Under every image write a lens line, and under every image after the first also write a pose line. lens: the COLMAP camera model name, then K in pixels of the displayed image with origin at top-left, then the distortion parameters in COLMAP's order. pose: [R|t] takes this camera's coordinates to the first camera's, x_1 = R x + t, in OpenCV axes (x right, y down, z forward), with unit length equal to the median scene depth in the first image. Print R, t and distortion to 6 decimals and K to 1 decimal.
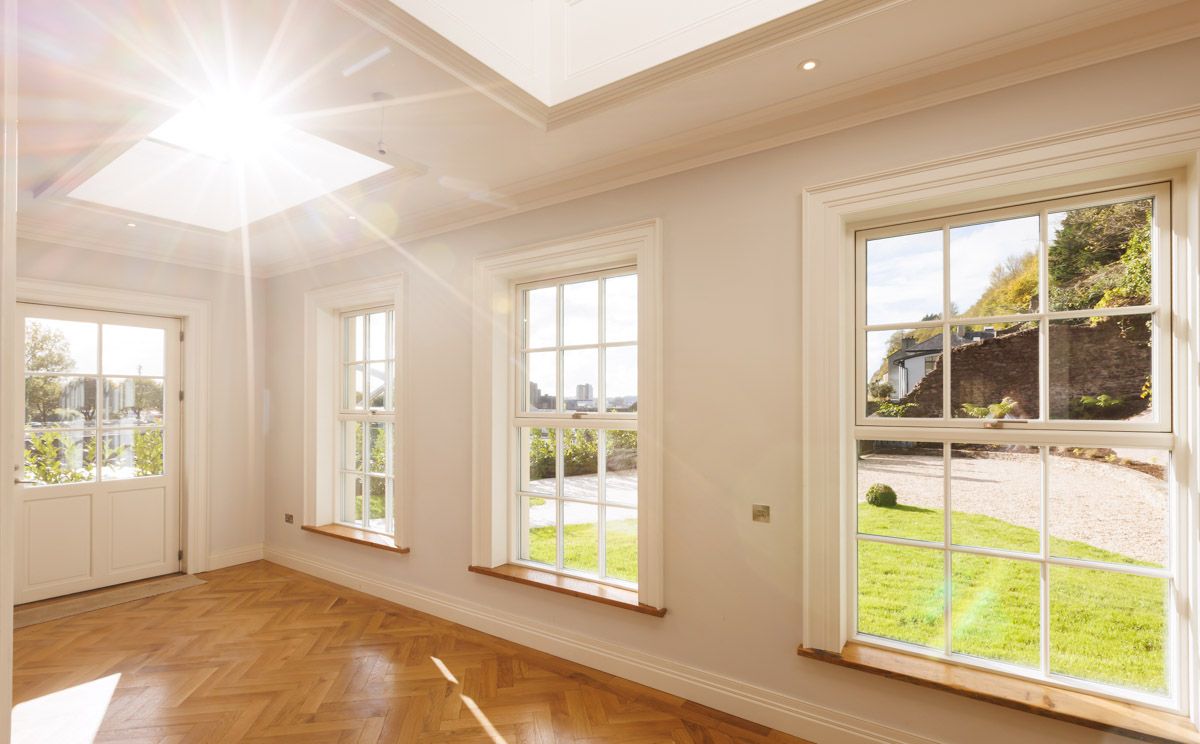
lens RADIAL K [[524.1, 0, 686.3], [0, 524.1, 392.8], [0, 0, 1]] dist [0.001034, -0.000213]
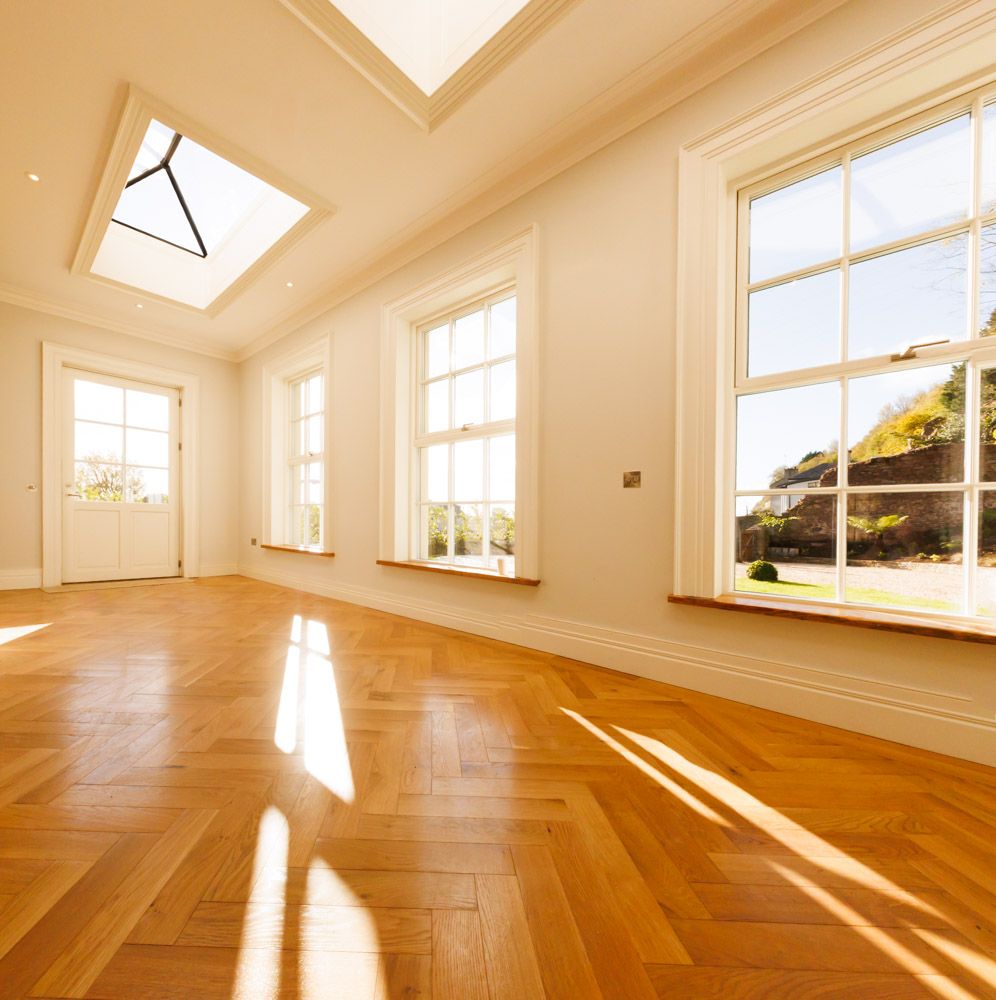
lens RADIAL K [[436.9, 0, 496.8], [0, 436.9, 518.1], [0, 0, 1]] dist [0.001300, 0.000062]
pose [[0.981856, 0.003884, -0.189587, 0.034656], [0.000765, 0.999701, 0.024441, 0.212365], [0.189625, -0.024142, 0.981560, 0.092204]]
